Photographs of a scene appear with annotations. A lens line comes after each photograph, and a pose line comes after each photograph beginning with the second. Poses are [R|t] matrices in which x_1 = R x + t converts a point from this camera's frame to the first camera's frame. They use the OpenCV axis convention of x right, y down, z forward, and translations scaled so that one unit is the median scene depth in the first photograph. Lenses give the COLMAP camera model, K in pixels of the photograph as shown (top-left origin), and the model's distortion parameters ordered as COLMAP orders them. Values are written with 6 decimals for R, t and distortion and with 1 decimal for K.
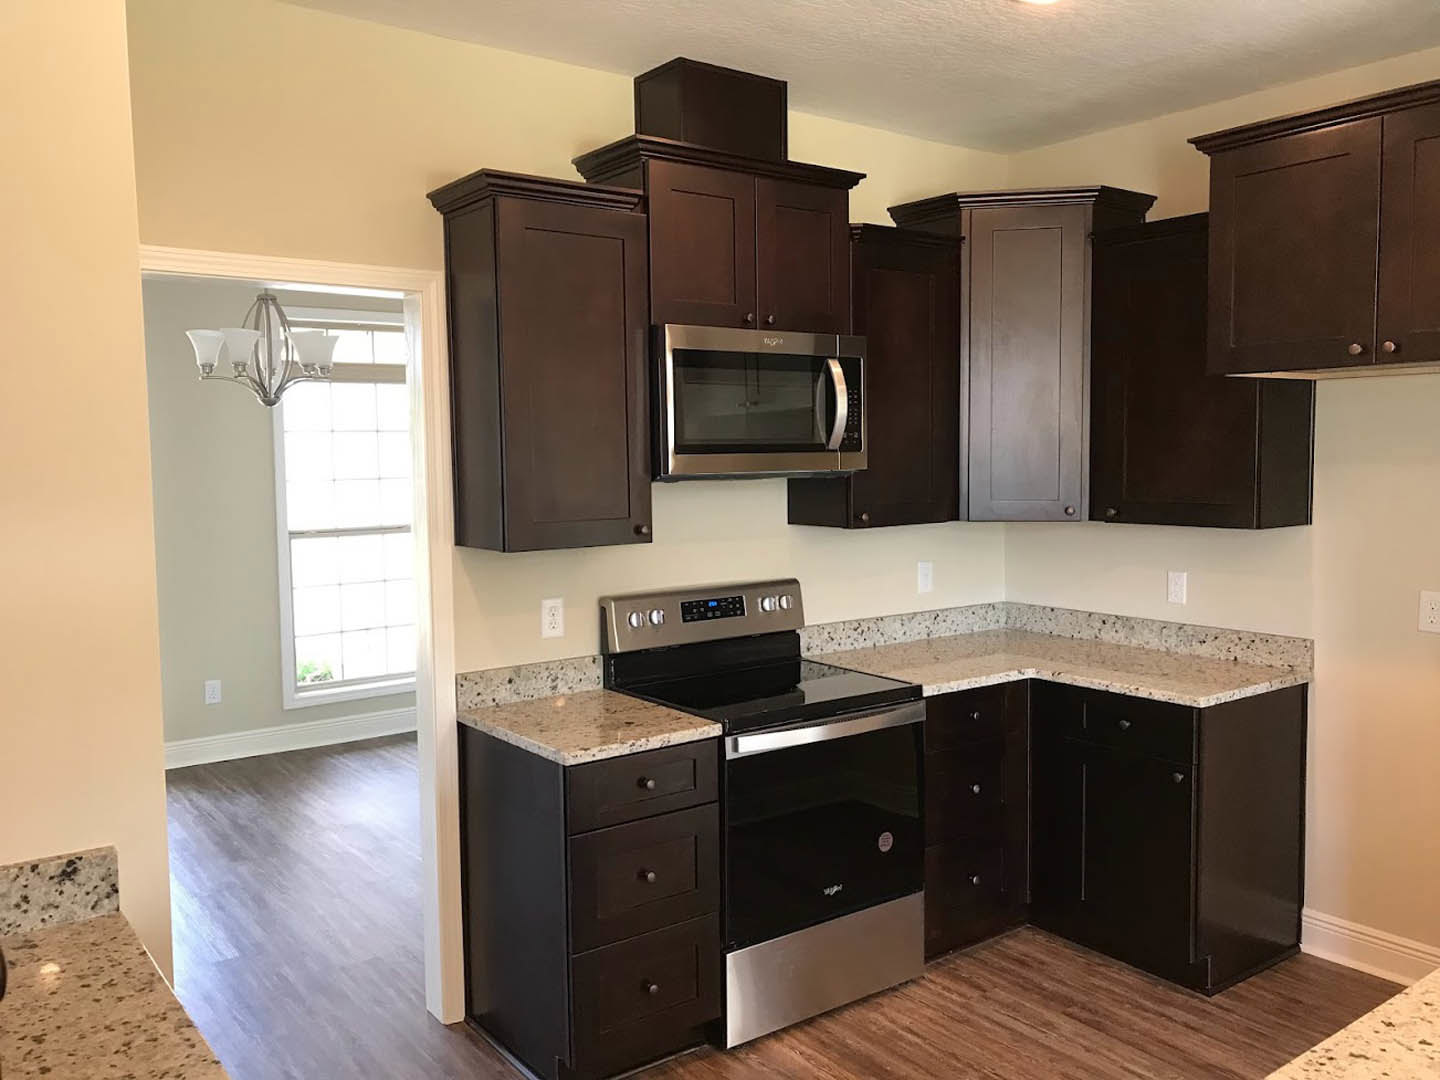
lens RADIAL K [[1193.5, 0, 720.0], [0, 1193.5, 540.0], [0, 0, 1]] dist [0.011670, 0.011471]
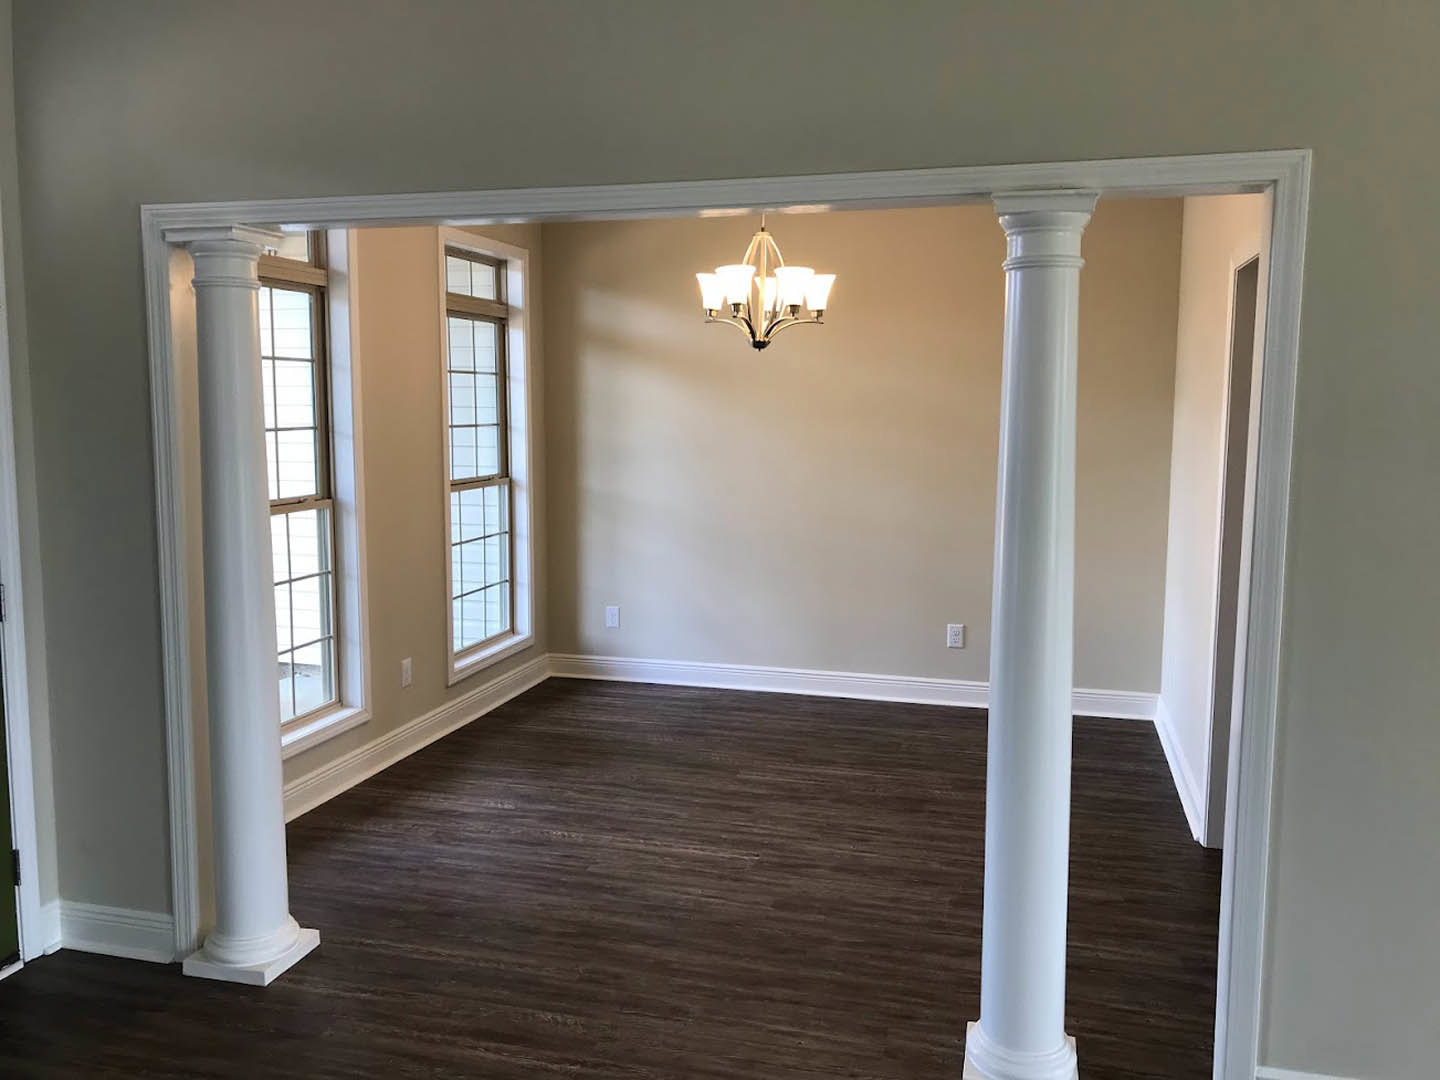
lens RADIAL K [[1193.5, 0, 720.0], [0, 1193.5, 540.0], [0, 0, 1]] dist [0.011670, 0.011471]
pose [[0.784998, -0.052554, 0.617265, -0.909685], [0.025228, 0.998281, 0.052910, -0.006816], [-0.618984, -0.025962, 0.784974, 0.224121]]
